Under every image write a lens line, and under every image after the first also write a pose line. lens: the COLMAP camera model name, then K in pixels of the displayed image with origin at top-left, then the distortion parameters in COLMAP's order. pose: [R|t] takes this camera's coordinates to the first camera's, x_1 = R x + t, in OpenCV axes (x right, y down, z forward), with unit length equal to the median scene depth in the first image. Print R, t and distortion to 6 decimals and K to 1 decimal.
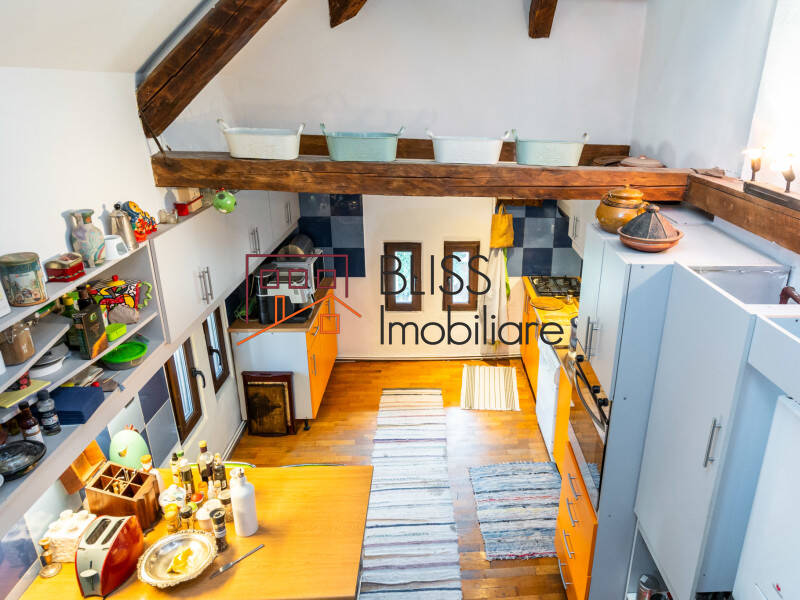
lens RADIAL K [[558.7, 0, 477.4], [0, 558.7, 294.5], [0, 0, 1]] dist [0.003216, 0.006383]
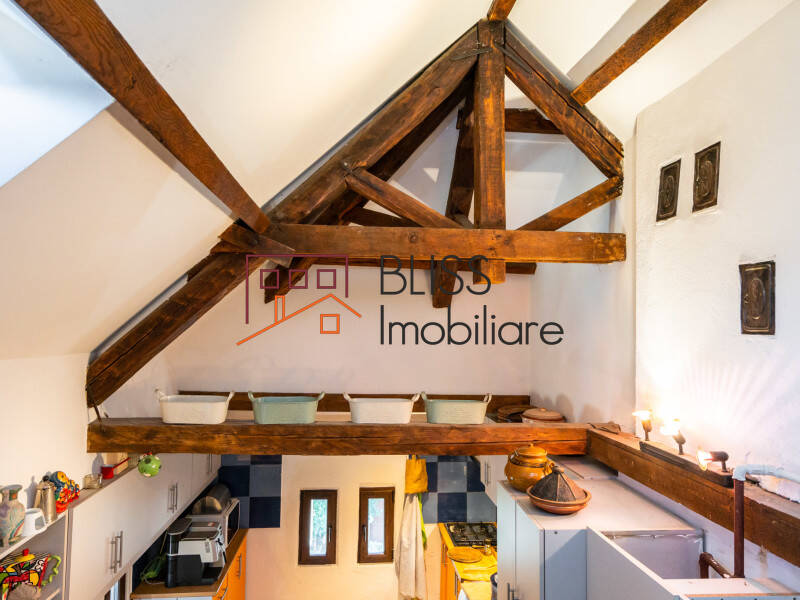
lens RADIAL K [[526.1, 0, 395.2], [0, 526.1, 305.8], [0, 0, 1]] dist [0.003584, 0.003258]
pose [[0.999803, -0.016922, 0.010362, 0.001507], [0.019631, 0.919490, -0.392624, -0.036373], [-0.002883, 0.392750, 0.919641, -0.020652]]
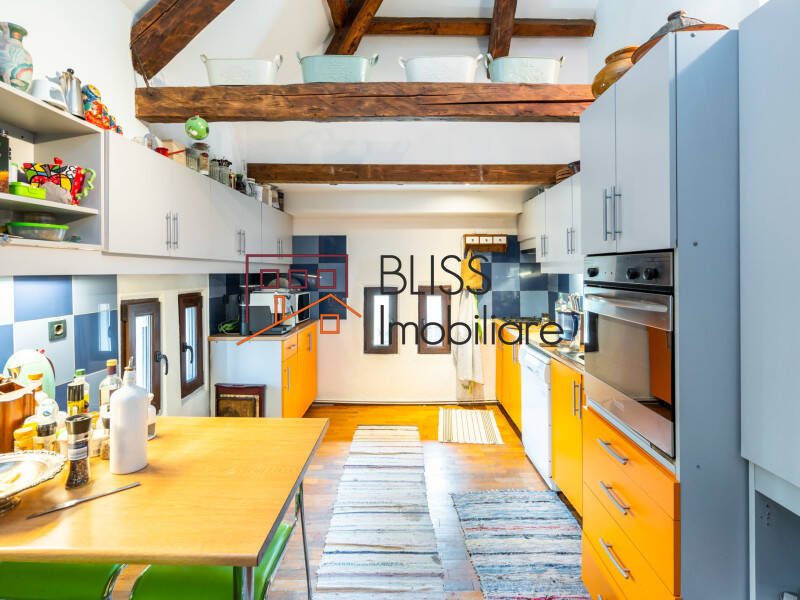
lens RADIAL K [[419.0, 0, 397.1], [0, 419.0, 268.1], [0, 0, 1]] dist [-0.007128, 0.003164]
pose [[0.994097, -0.035195, -0.102626, -0.025497], [-0.003390, 0.935381, -0.353625, 0.269072], [0.108440, 0.351885, 0.929741, 0.354481]]
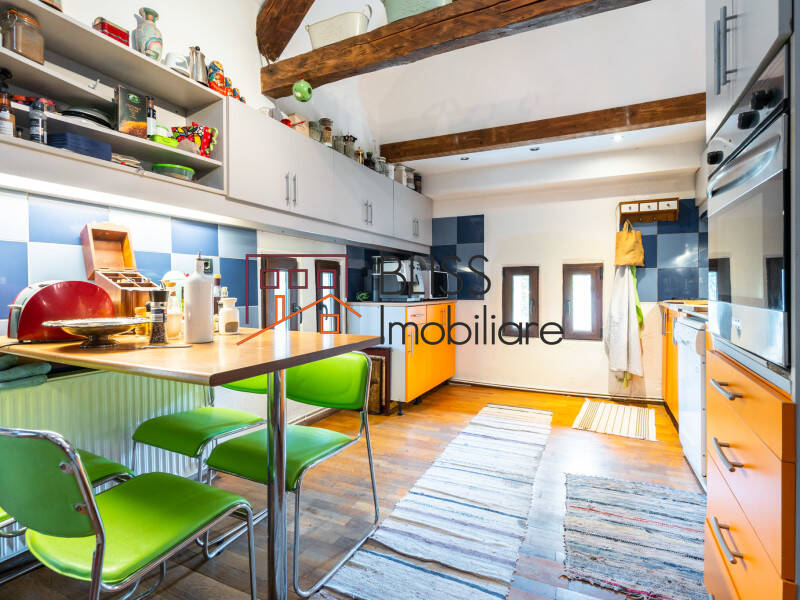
lens RADIAL K [[407.3, 0, 397.3], [0, 407.3, 288.6], [0, 0, 1]] dist [-0.003209, -0.000410]
pose [[0.857833, -0.031524, -0.512962, 0.095713], [-0.149479, 0.939662, -0.307721, 0.350611], [0.491711, 0.340650, 0.801360, 0.468833]]
